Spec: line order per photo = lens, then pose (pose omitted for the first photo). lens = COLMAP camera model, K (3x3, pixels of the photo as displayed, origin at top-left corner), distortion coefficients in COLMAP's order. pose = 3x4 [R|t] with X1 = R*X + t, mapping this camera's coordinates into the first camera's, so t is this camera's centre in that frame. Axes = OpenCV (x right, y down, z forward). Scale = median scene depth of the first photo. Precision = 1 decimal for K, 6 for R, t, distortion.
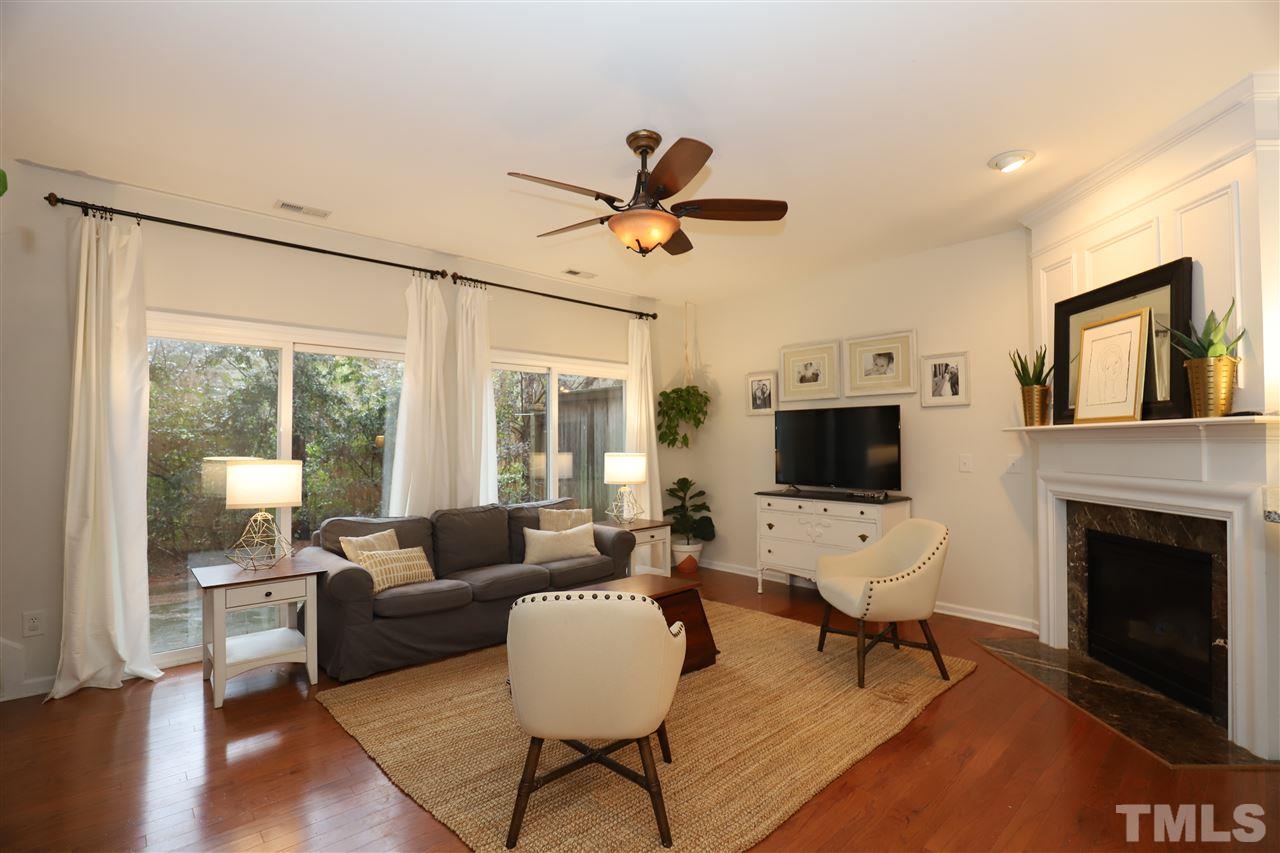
lens RADIAL K [[586.1, 0, 648.7], [0, 586.1, 430.9], [0, 0, 1]] dist [-0.037475, 0.006685]
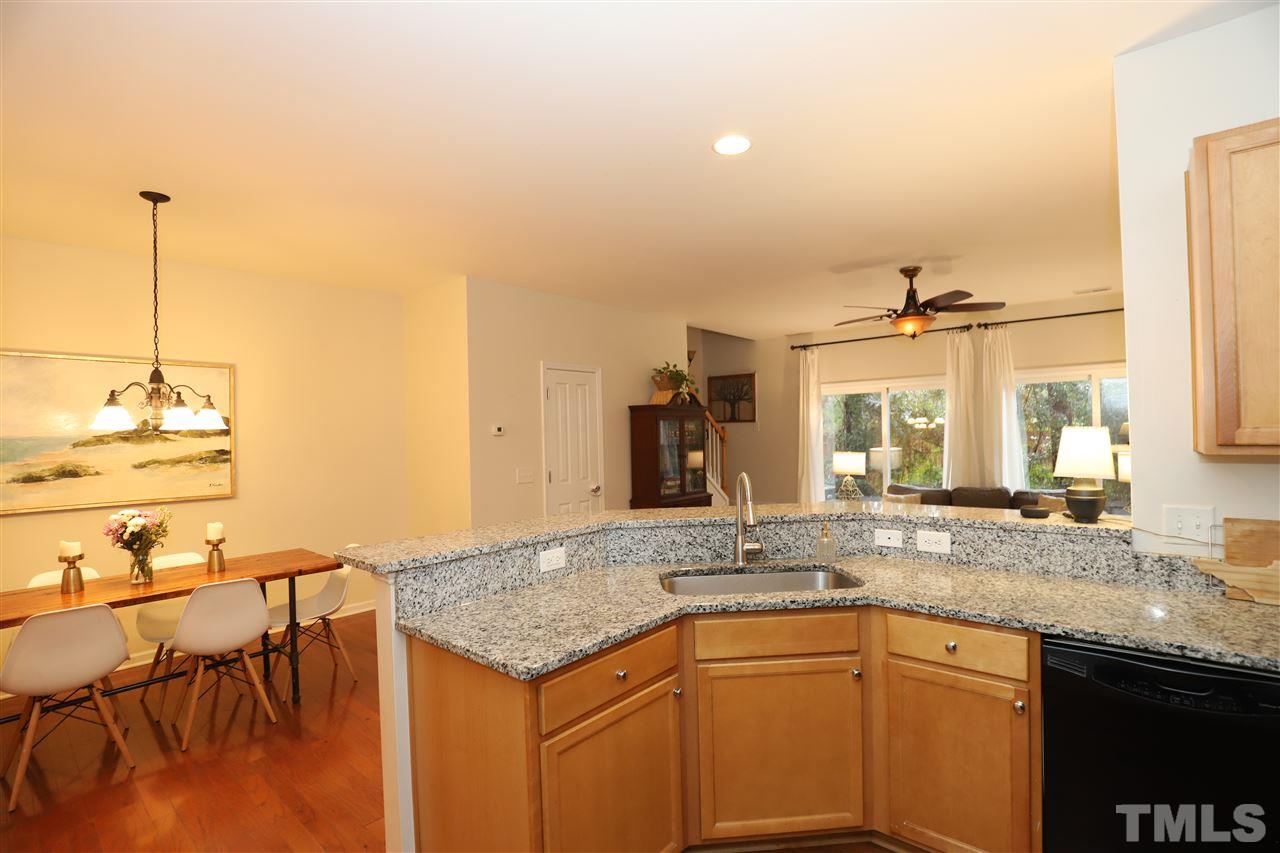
lens RADIAL K [[586.1, 0, 647.6], [0, 586.1, 432.2], [0, 0, 1]] dist [-0.037475, 0.006685]
pose [[0.112922, 0.001787, -0.993602, 0.997914], [0.042732, 0.999064, 0.006653, -0.048810], [0.992685, -0.043210, 0.112740, 0.022405]]
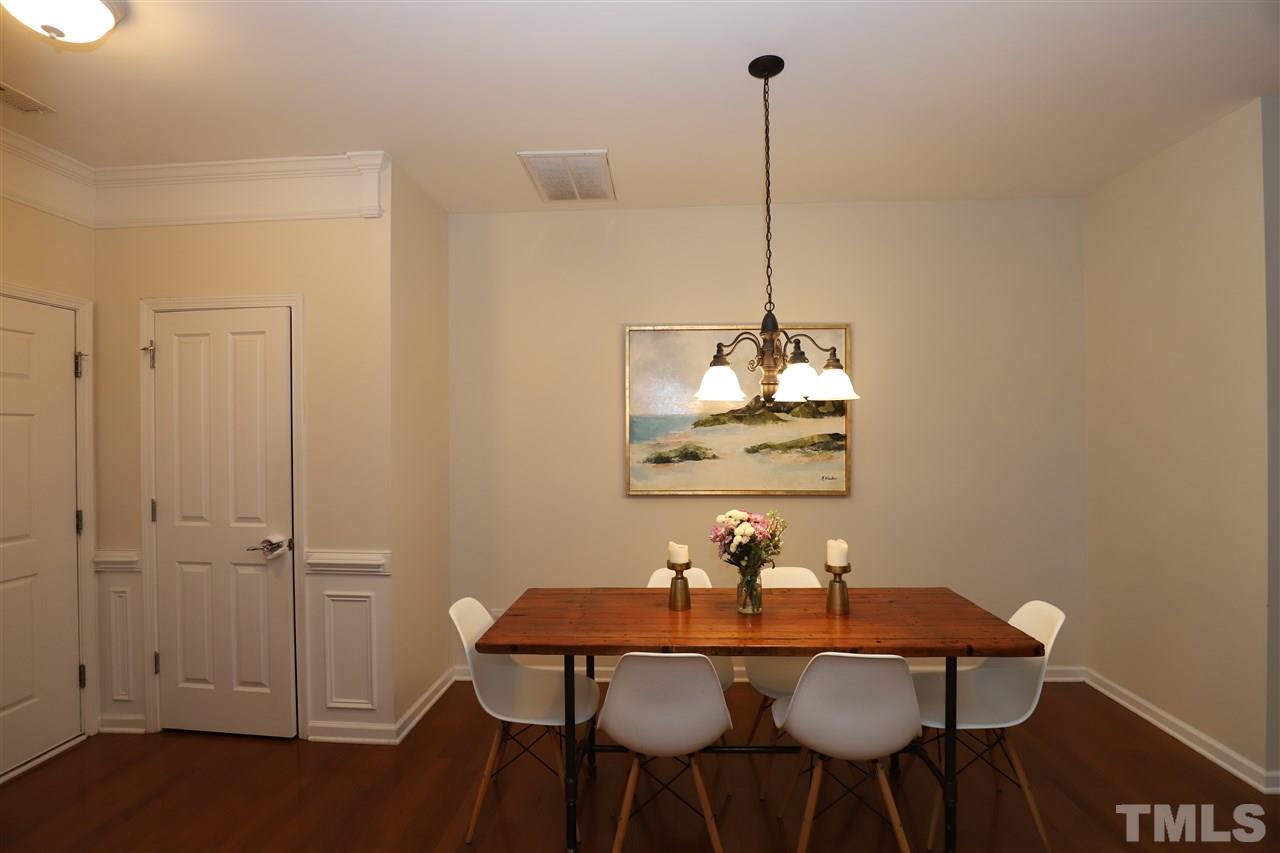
lens RADIAL K [[586.1, 0, 643.1], [0, 586.1, 424.0], [0, 0, 1]] dist [-0.037475, 0.006685]
pose [[-0.721958, -0.000334, -0.691937, 0.675268], [0.024174, 0.999377, -0.025706, -0.042818], [0.691514, -0.035286, -0.721500, -0.197812]]
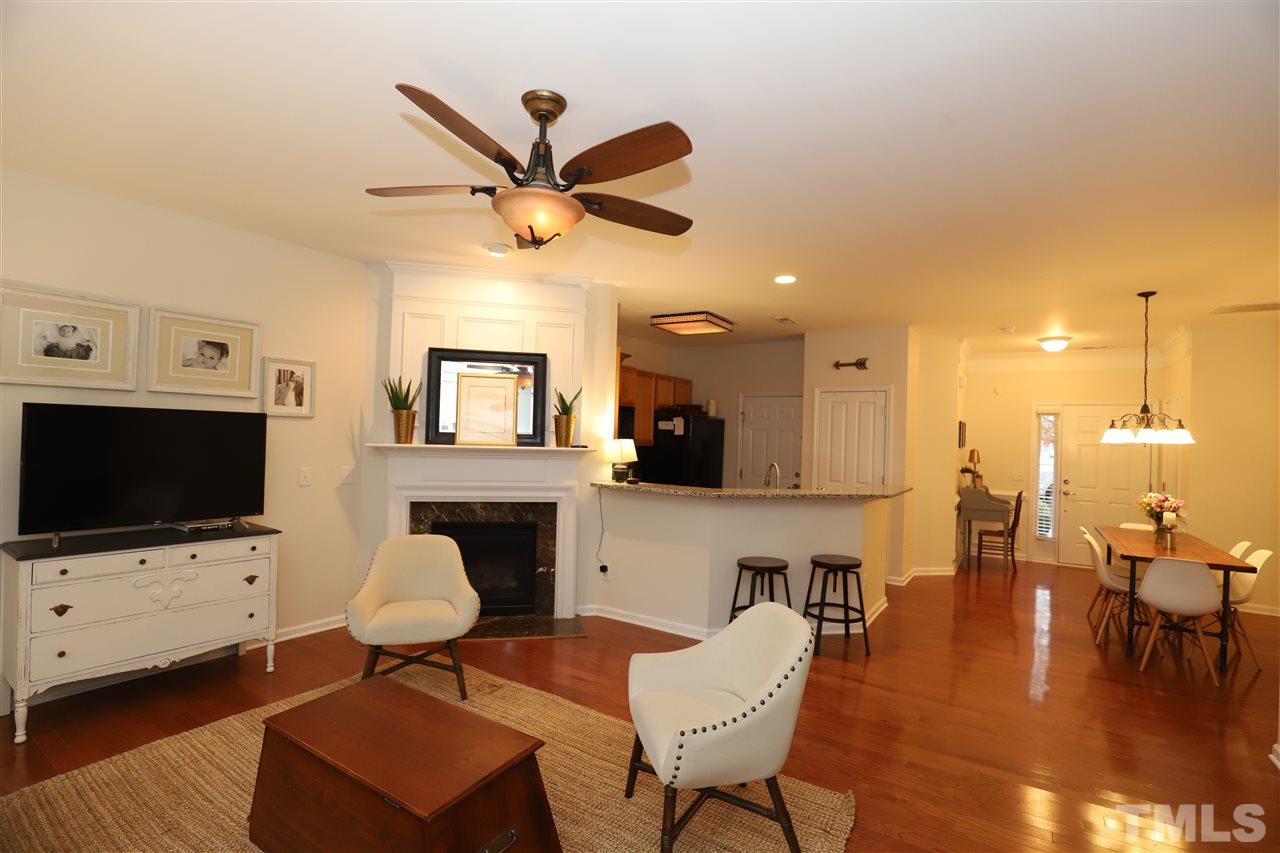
lens RADIAL K [[586.1, 0, 644.3], [0, 586.1, 433.7], [0, 0, 1]] dist [-0.037475, 0.006685]
pose [[-0.235919, 0.001519, 0.971772, -0.511600], [-0.048055, 0.998757, -0.013227, -0.030573], [-0.970584, -0.049819, -0.235552, 0.659365]]
